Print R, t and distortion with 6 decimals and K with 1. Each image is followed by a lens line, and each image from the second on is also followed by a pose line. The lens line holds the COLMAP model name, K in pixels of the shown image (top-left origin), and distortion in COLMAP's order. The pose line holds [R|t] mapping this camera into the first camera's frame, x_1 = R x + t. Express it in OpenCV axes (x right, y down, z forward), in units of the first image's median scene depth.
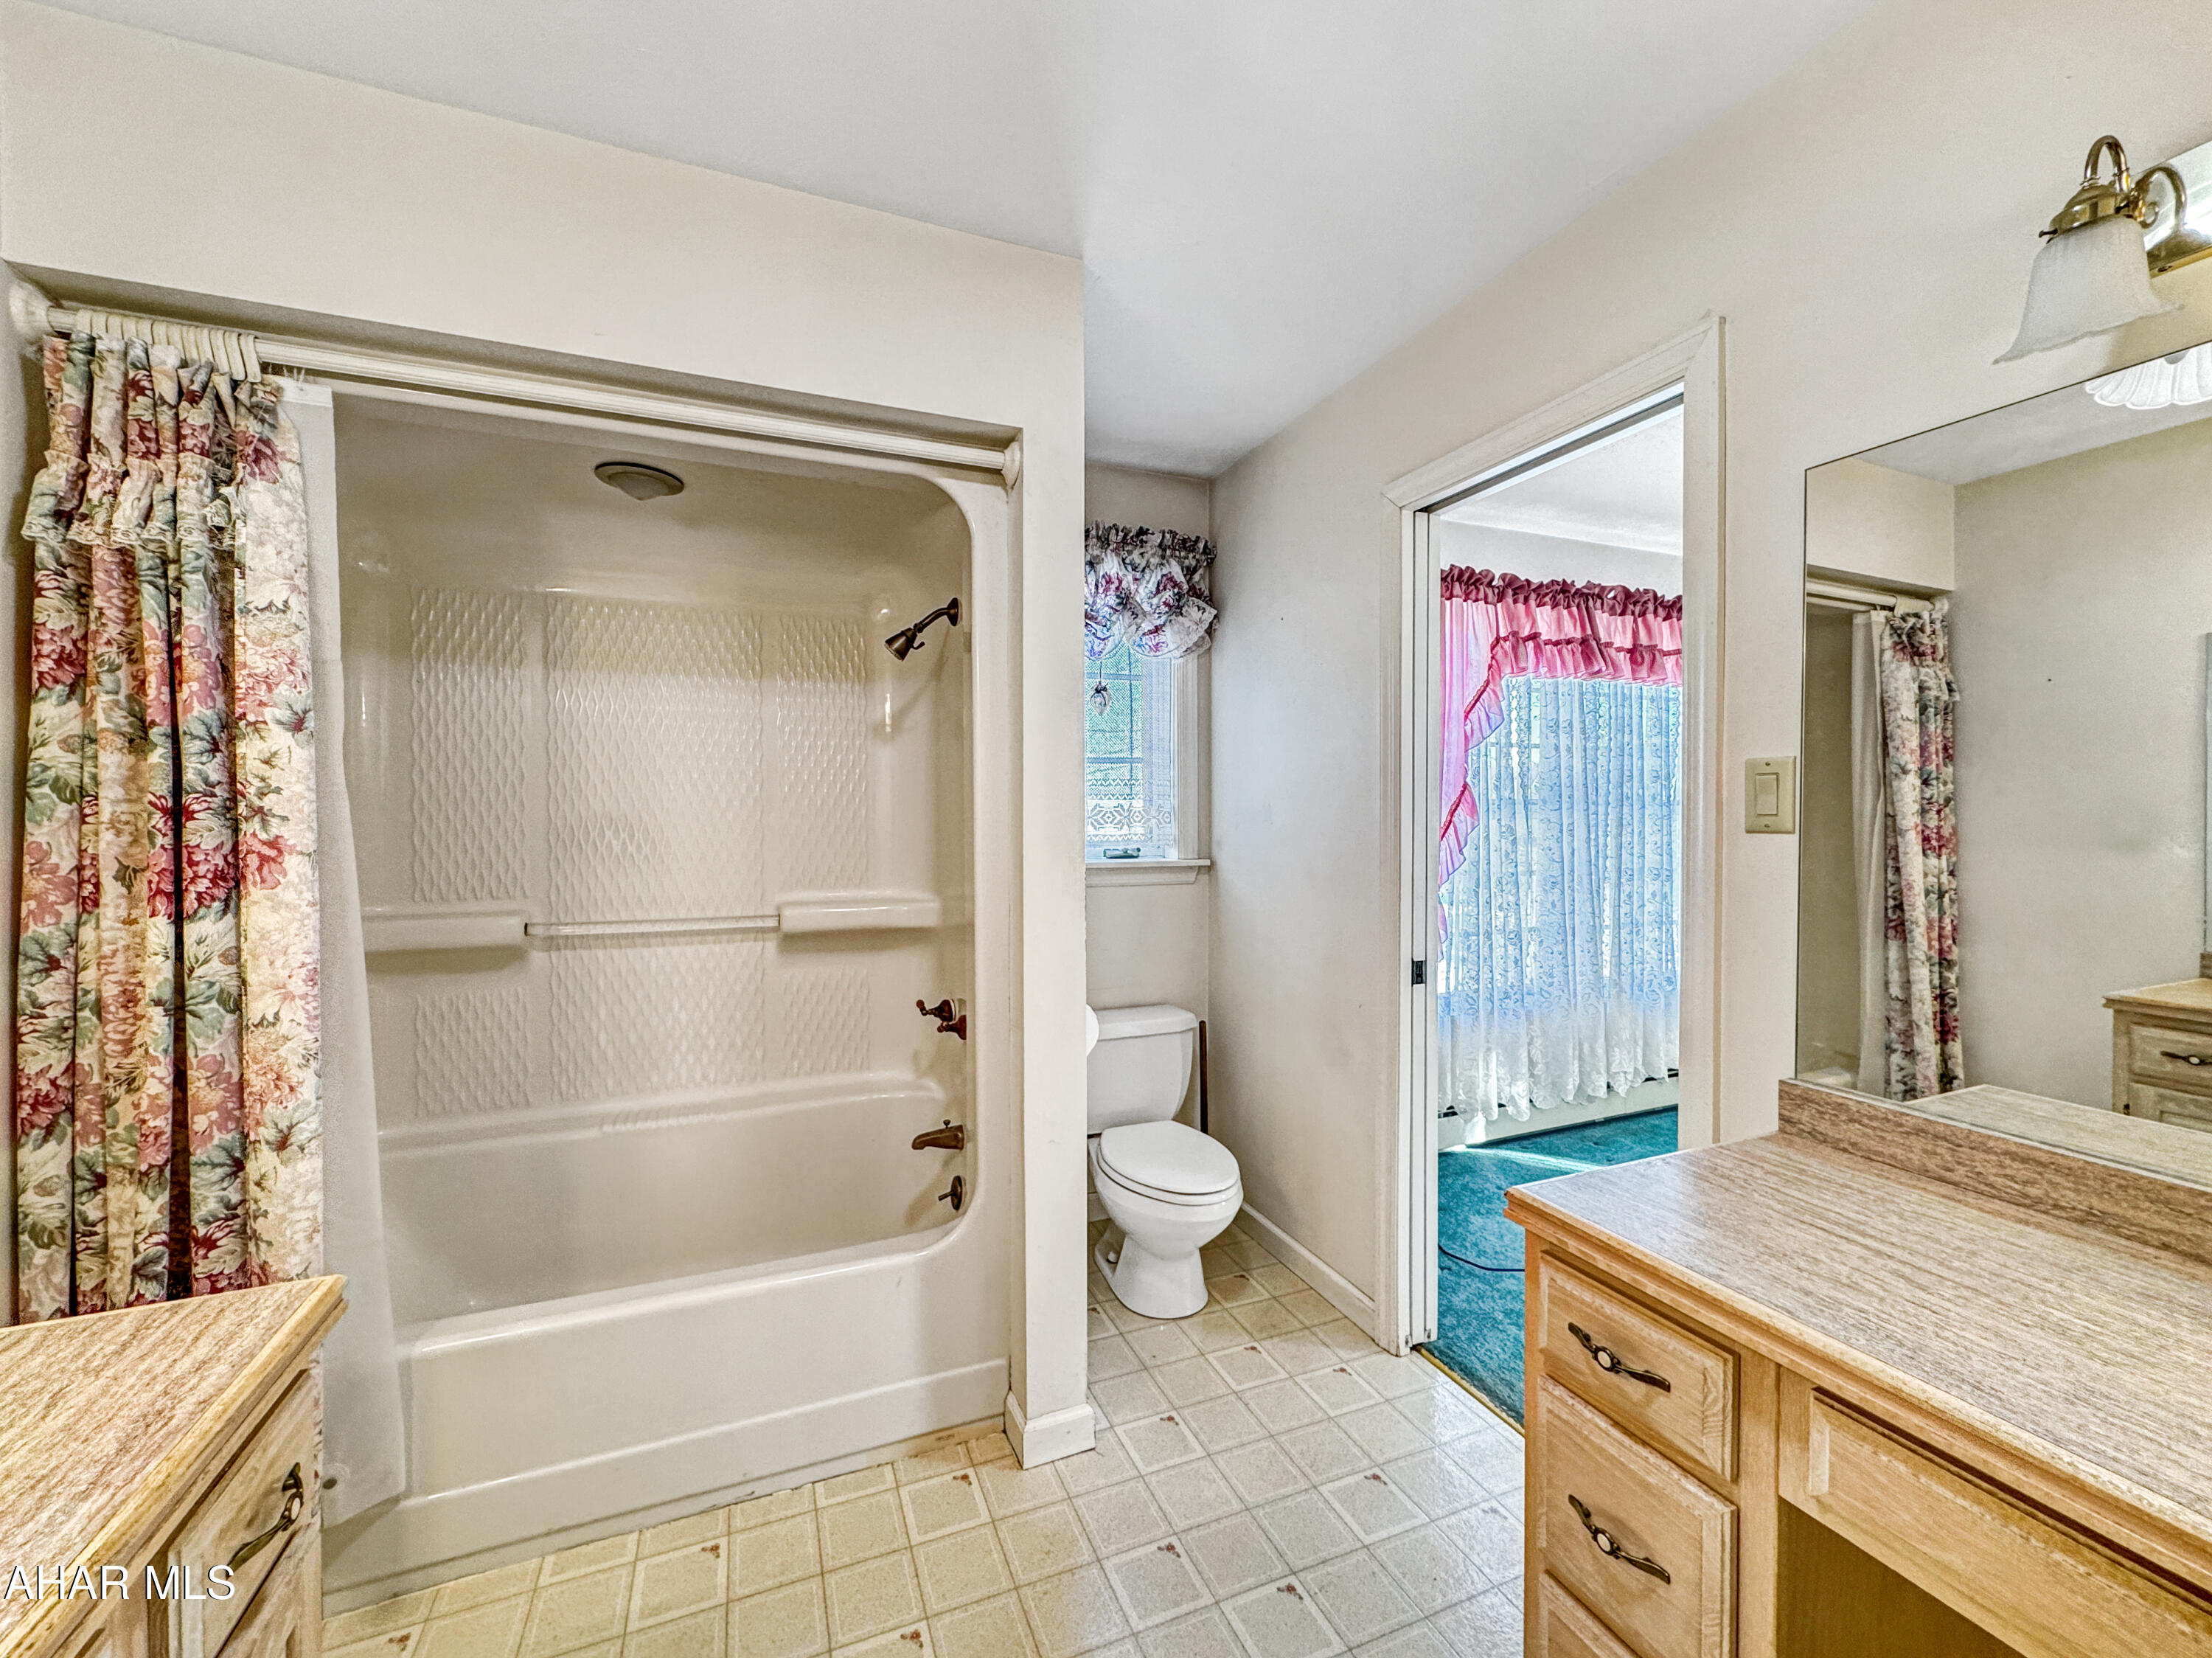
lens RADIAL K [[883.2, 0, 1103.5], [0, 883.2, 828.4], [0, 0, 1]] dist [-0.002245, 0.000042]
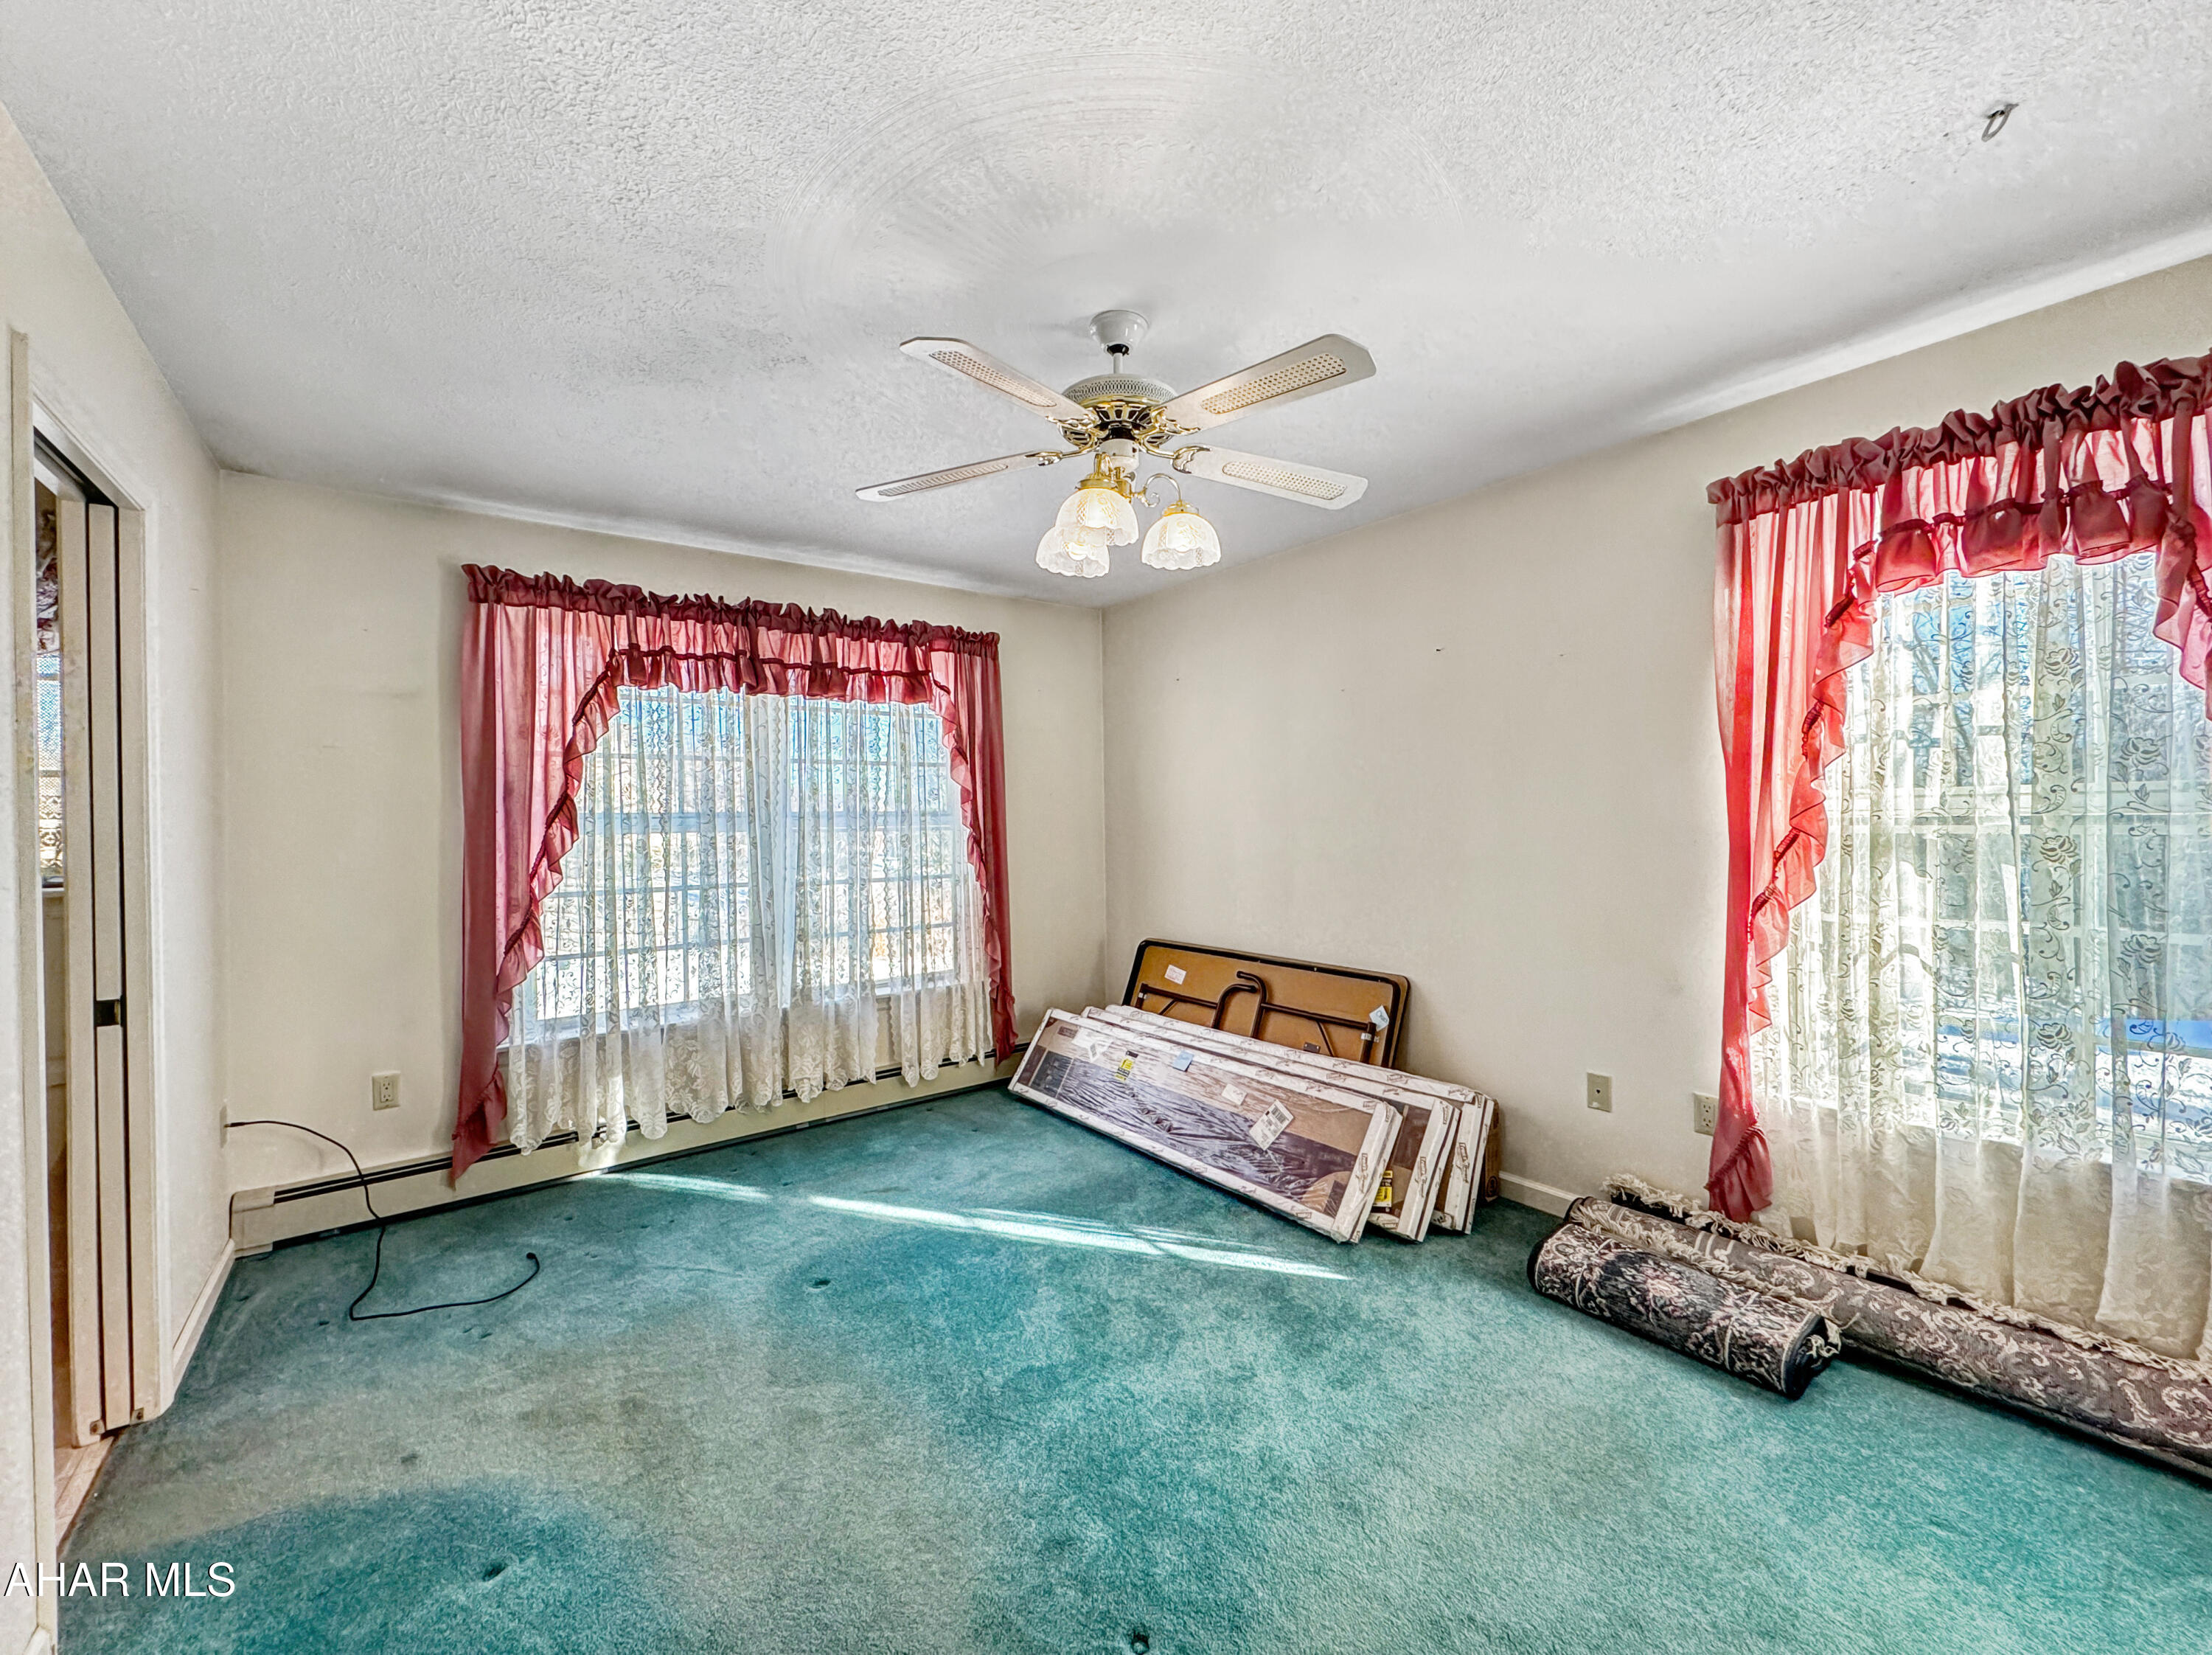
lens RADIAL K [[883.2, 0, 1111.2], [0, 883.2, 822.0], [0, 0, 1]] dist [-0.002245, 0.000042]
pose [[0.961535, -0.009444, 0.274520, 0.678833], [0.014605, 0.999753, -0.016765, 0.000532], [-0.274293, 0.020130, 0.961435, -0.089475]]
